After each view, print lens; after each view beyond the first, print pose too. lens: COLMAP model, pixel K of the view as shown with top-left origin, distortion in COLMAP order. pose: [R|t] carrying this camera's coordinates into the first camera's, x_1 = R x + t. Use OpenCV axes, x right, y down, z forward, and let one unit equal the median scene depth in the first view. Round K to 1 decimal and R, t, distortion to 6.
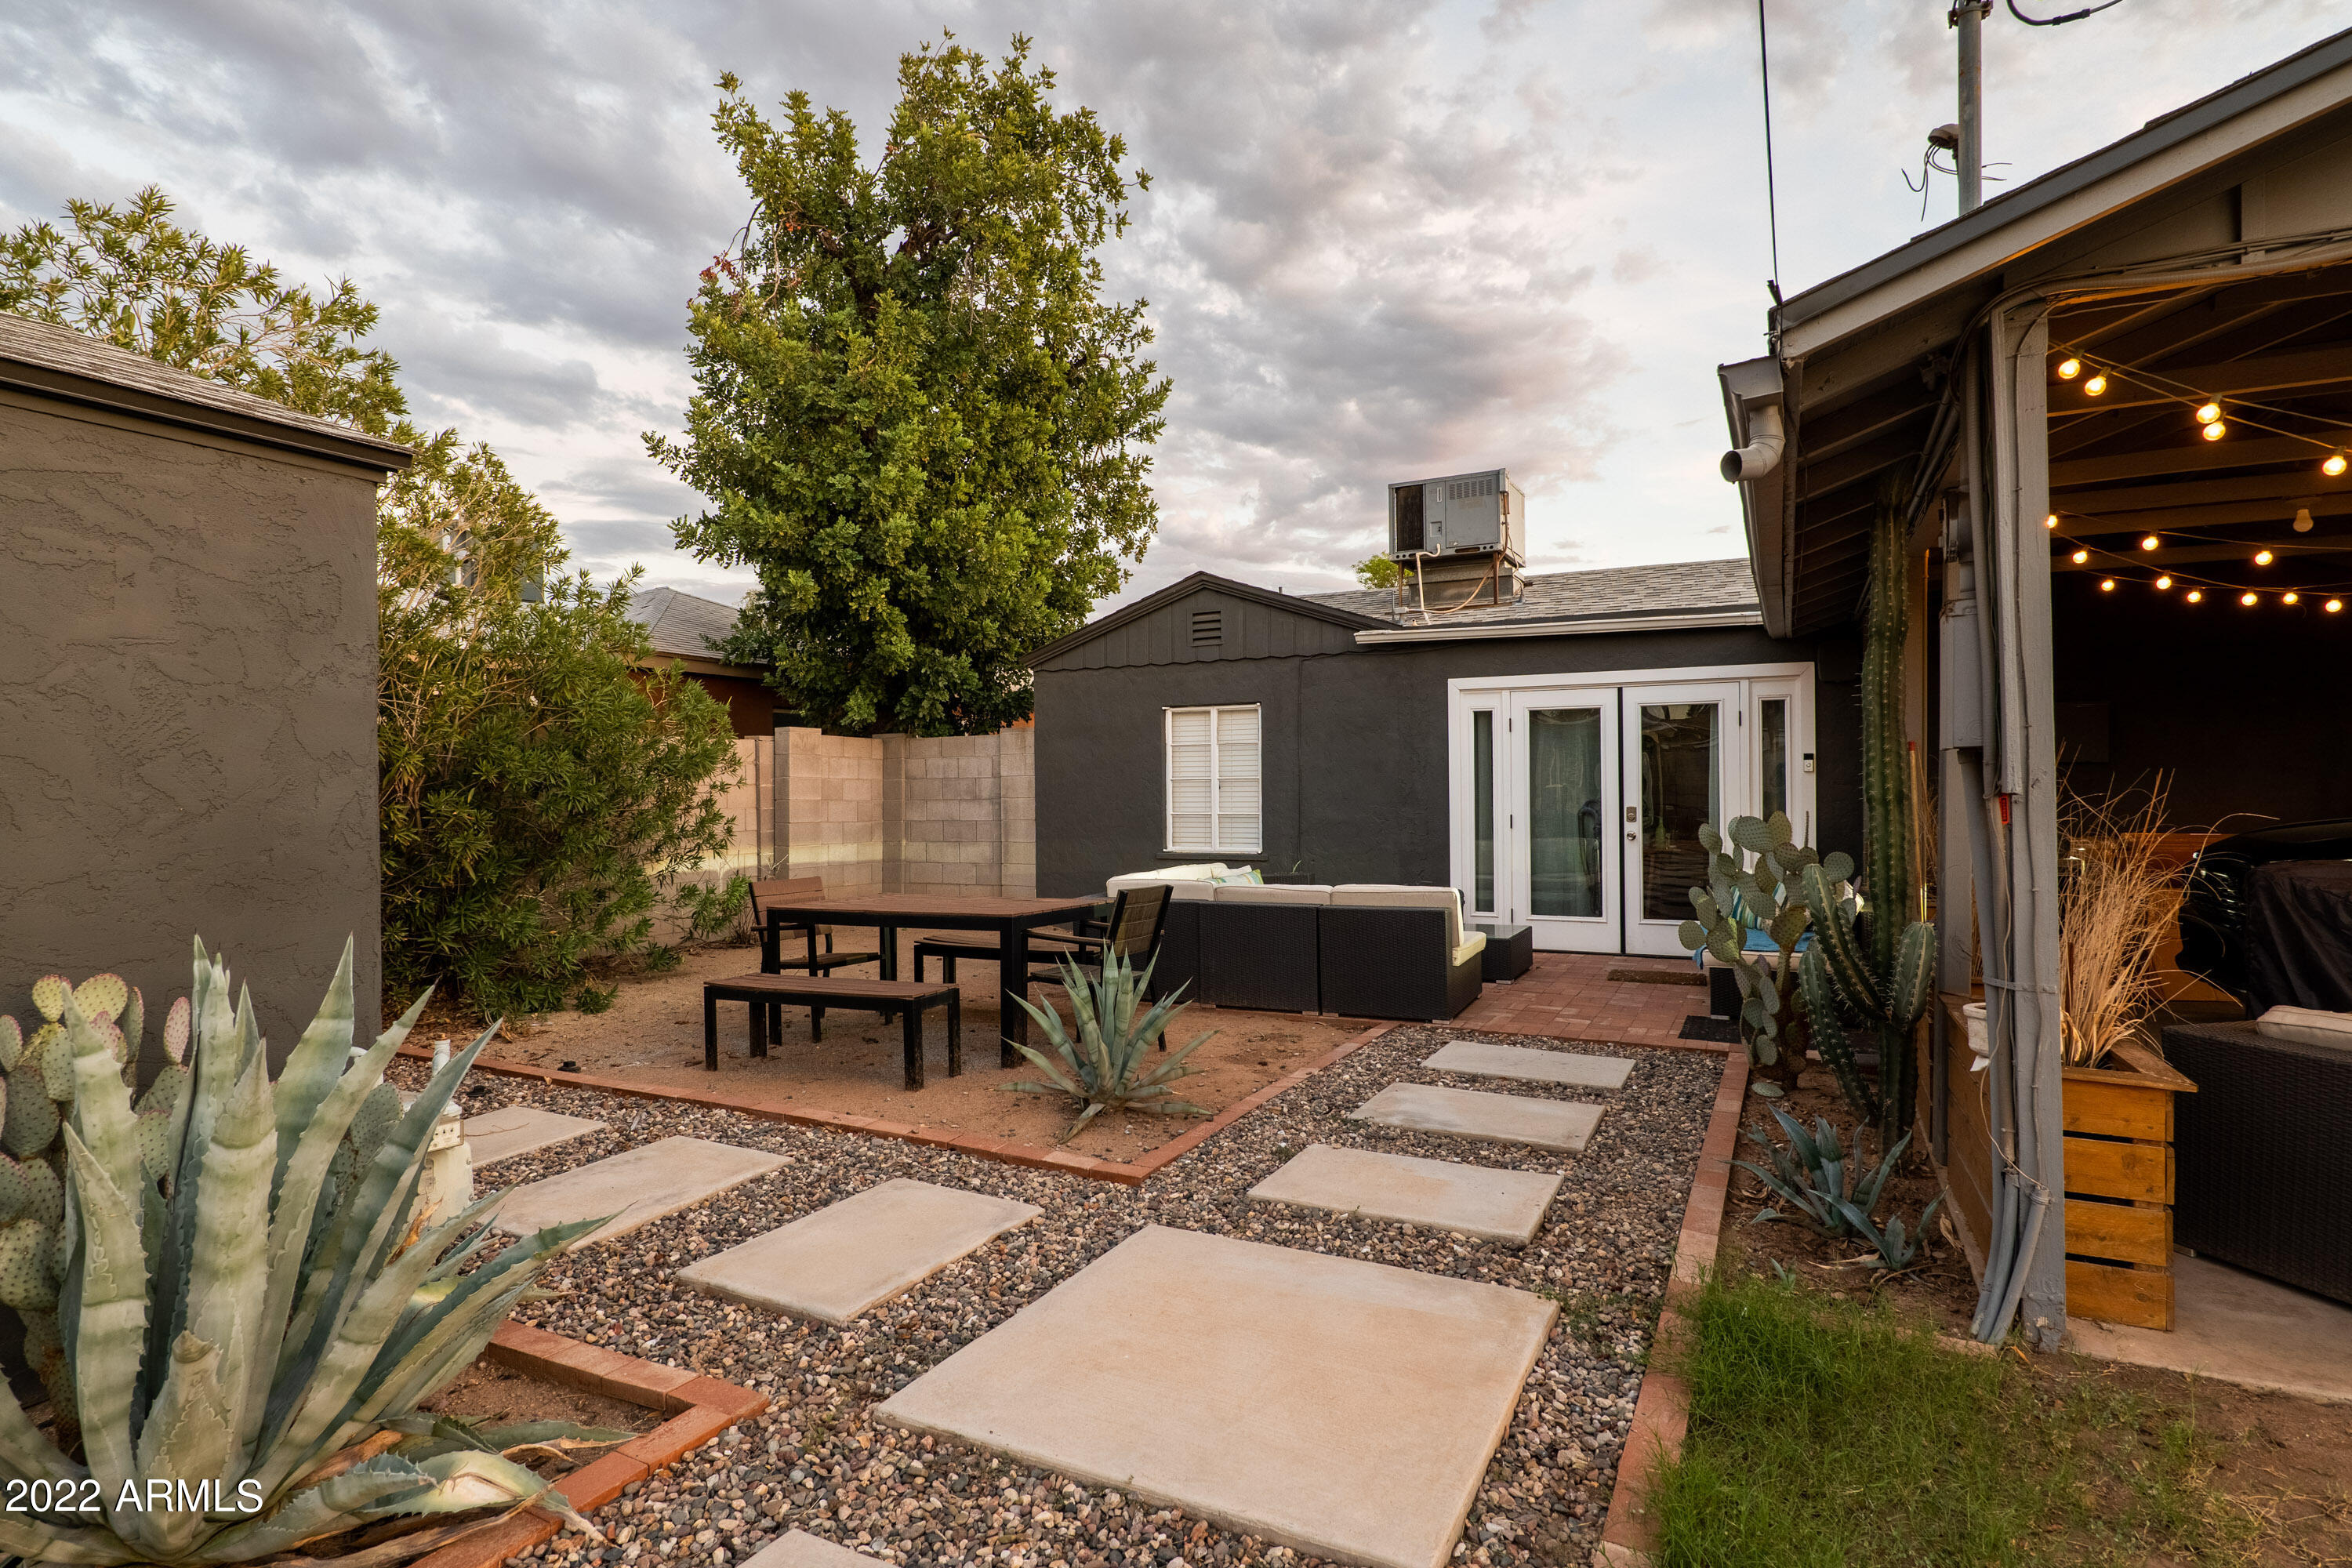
lens RADIAL K [[1178.7, 0, 1176.0], [0, 1178.7, 784.0], [0, 0, 1]] dist [-0.009153, 0.000203]
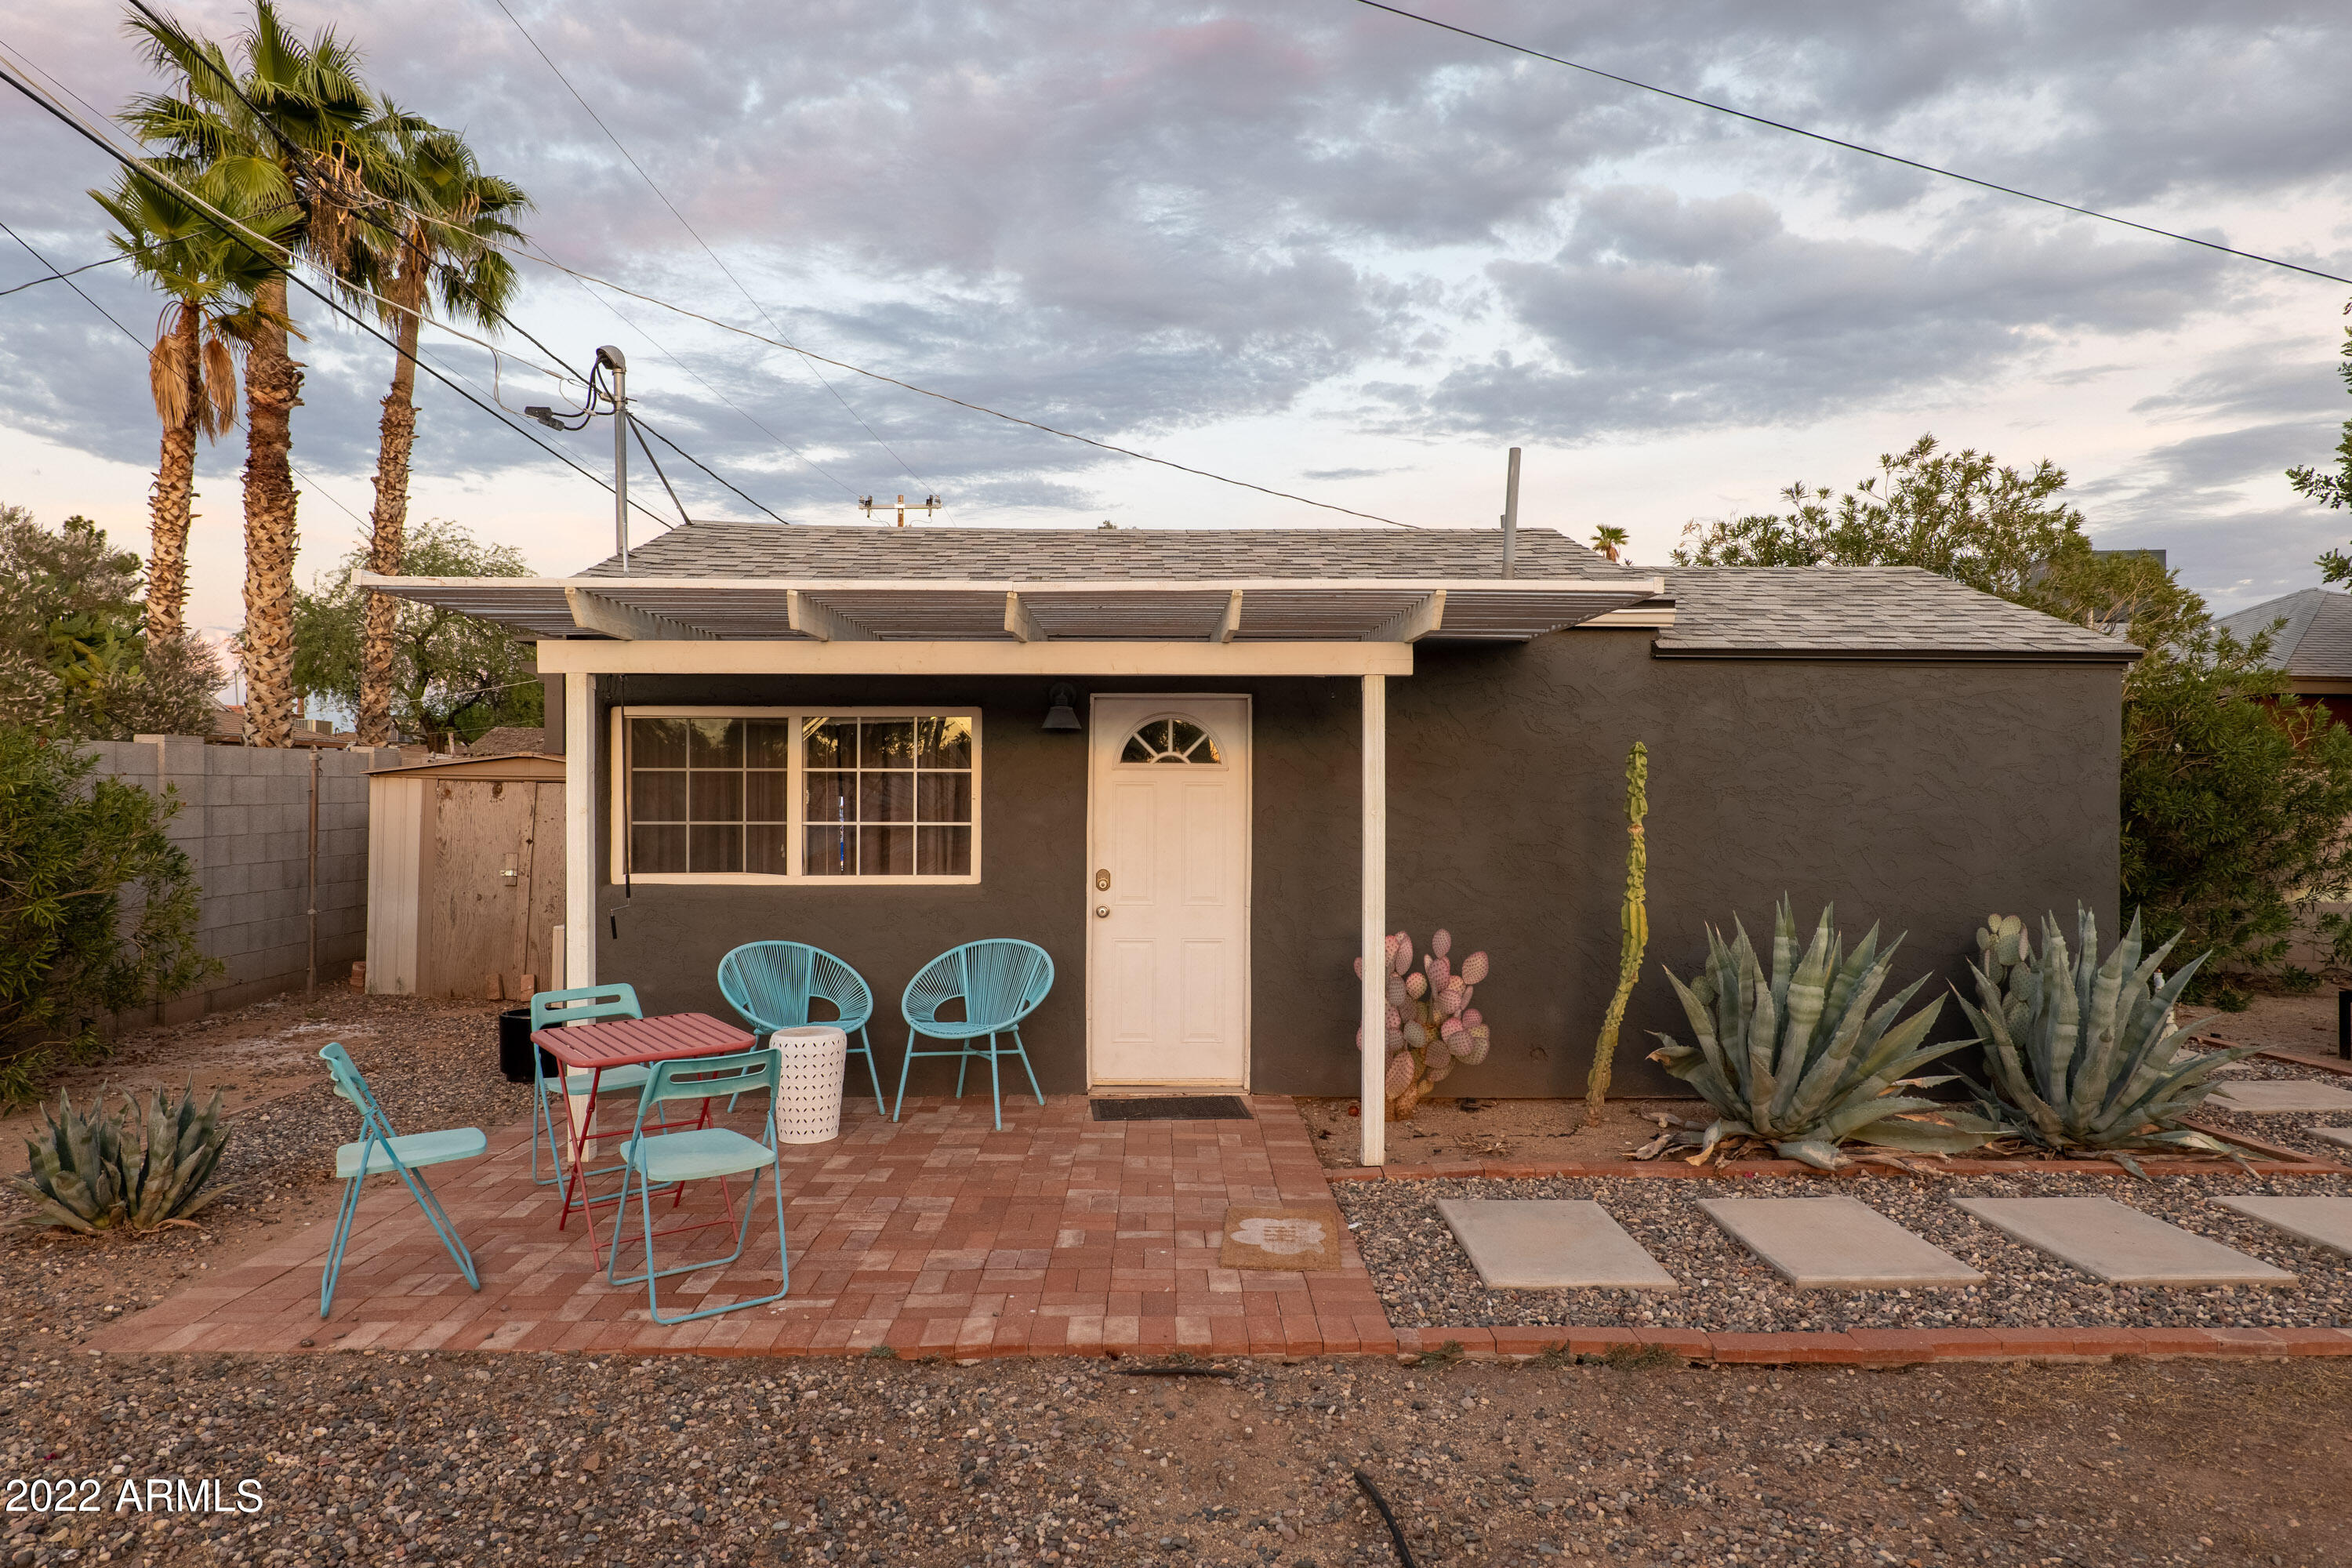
lens RADIAL K [[1418.4, 0, 1189.3], [0, 1418.4, 788.8], [0, 0, 1]] dist [0.002199, 0.004304]
pose [[0.473322, 0.014034, -0.880778, 0.173954], [-0.011314, 0.999887, 0.009851, -0.021300], [0.880817, 0.005302, 0.473427, -0.394378]]
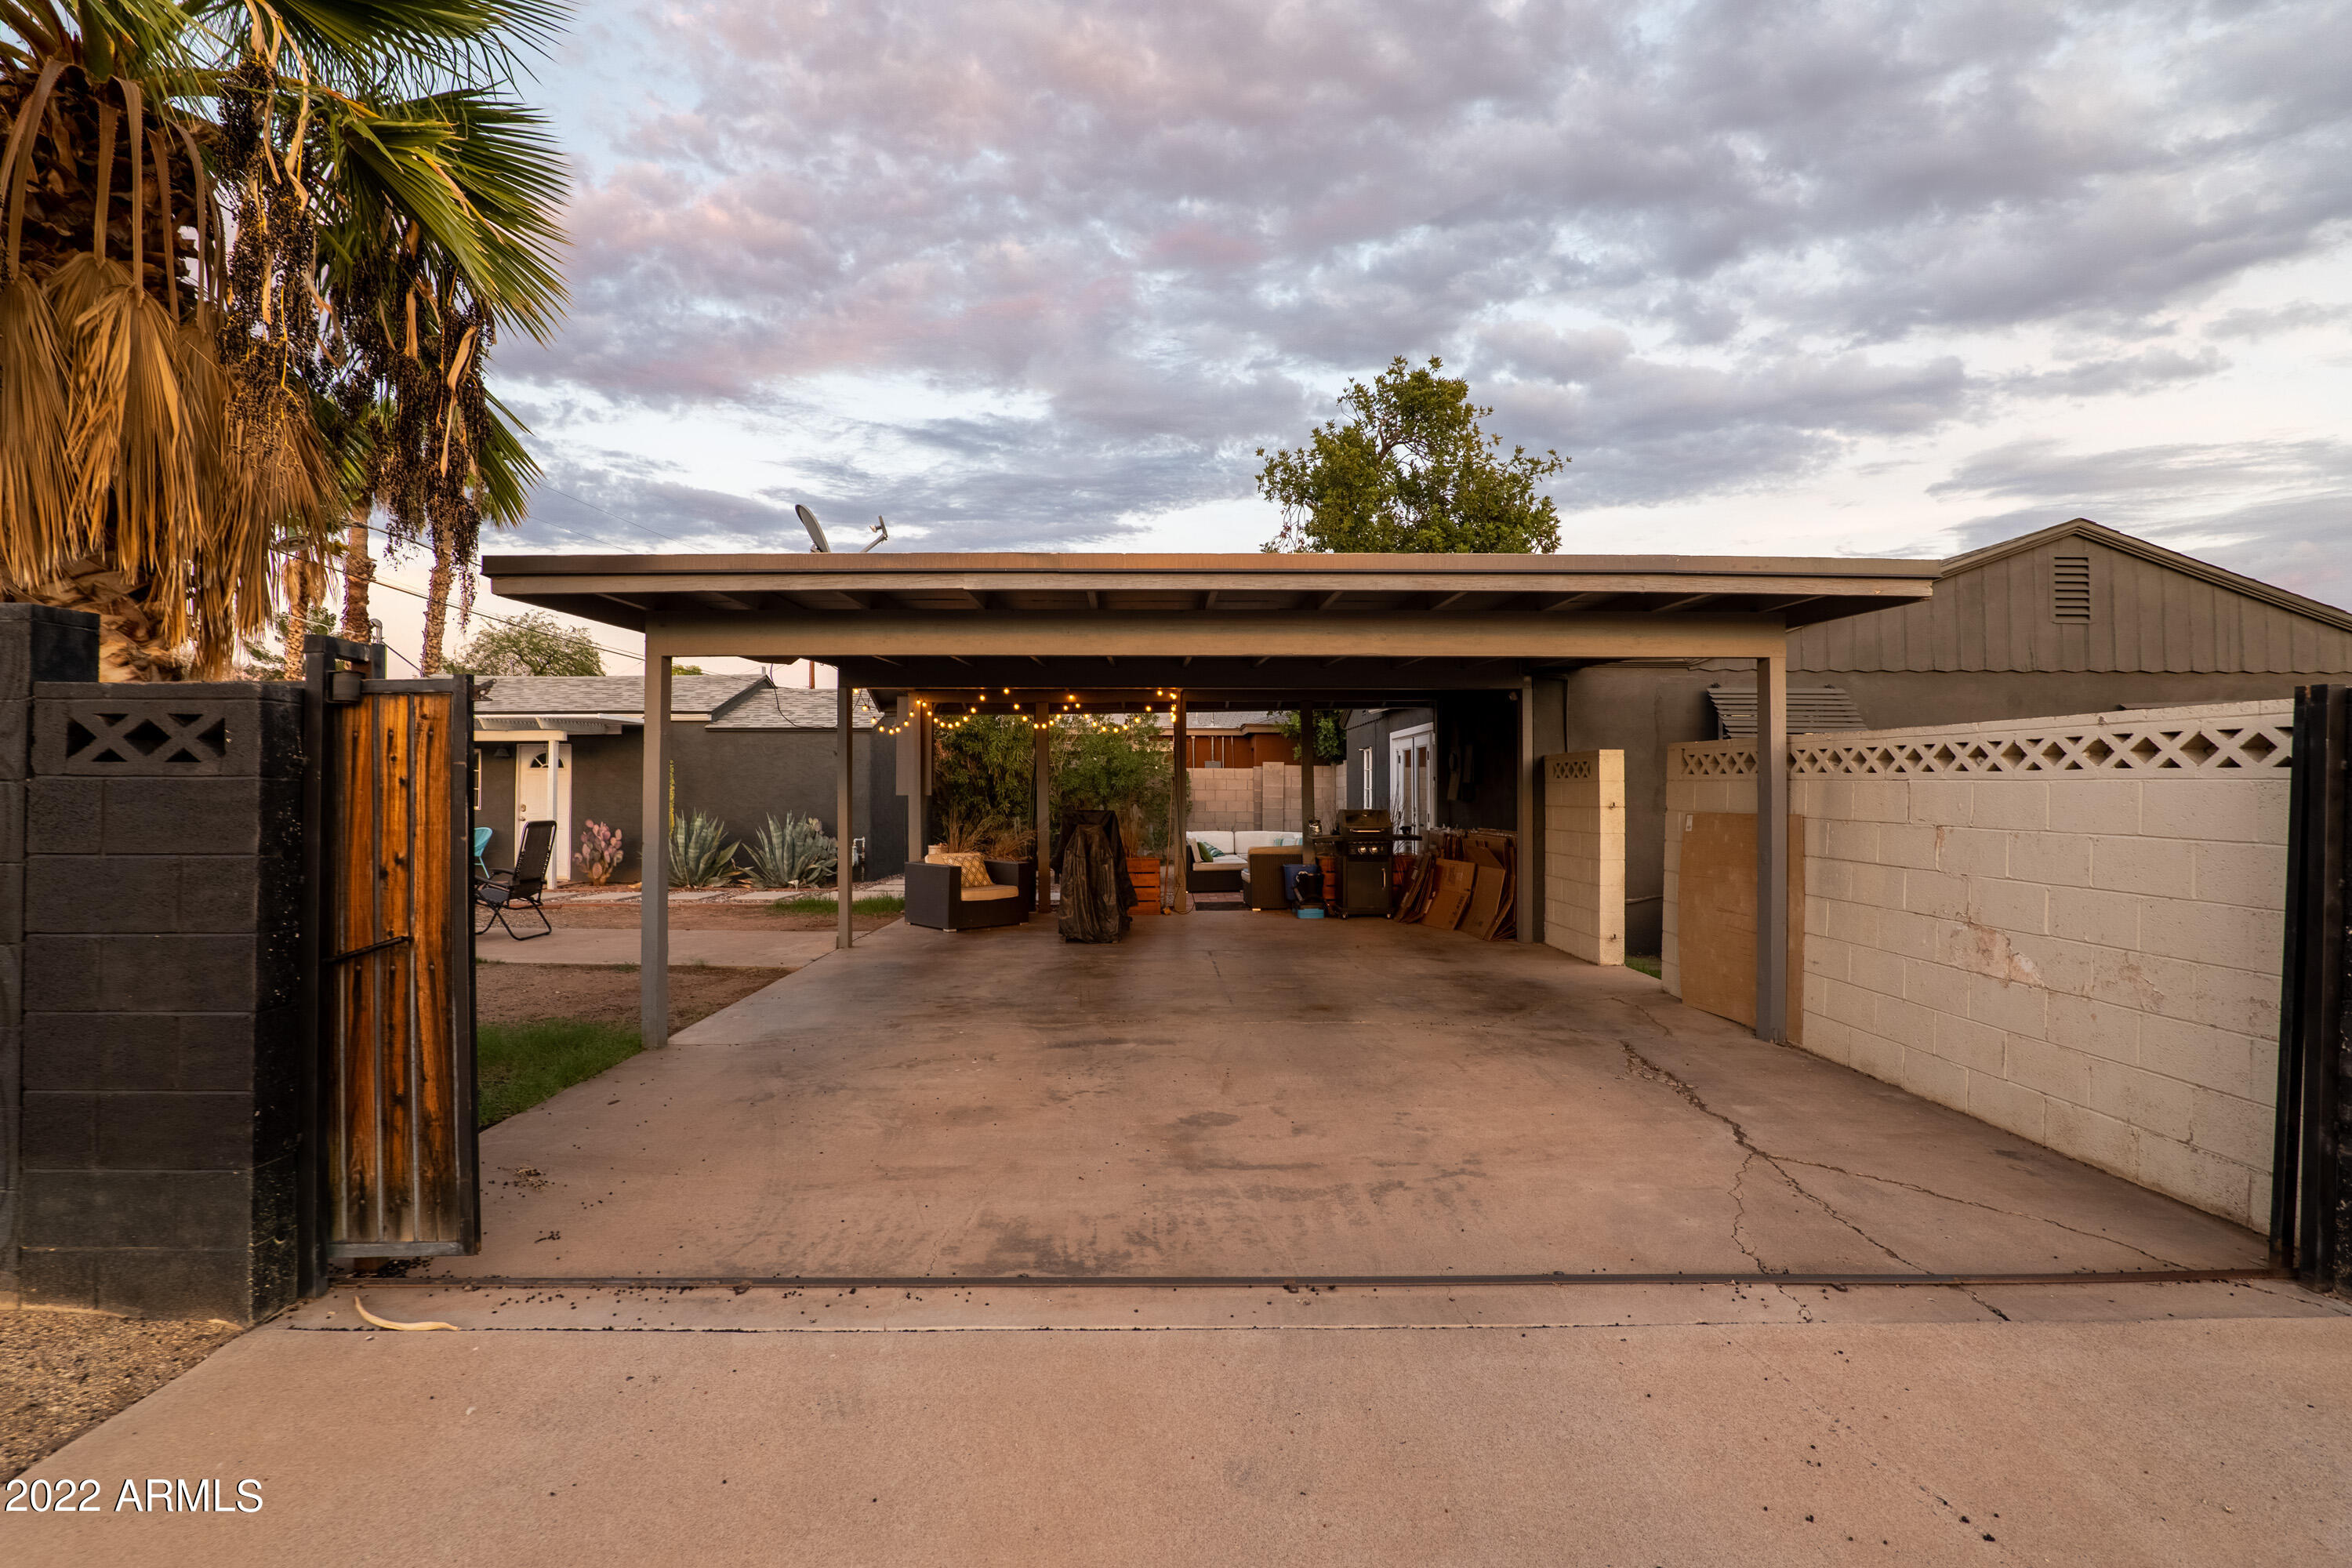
lens RADIAL K [[1107.2, 0, 1164.6], [0, 1107.2, 785.3], [0, 0, 1]] dist [-0.030039, 0.010650]
pose [[0.453463, 0.010015, -0.891219, 1.195559], [-0.009335, 0.999935, 0.006487, -0.020304], [0.891226, 0.005378, 0.453527, -0.049800]]
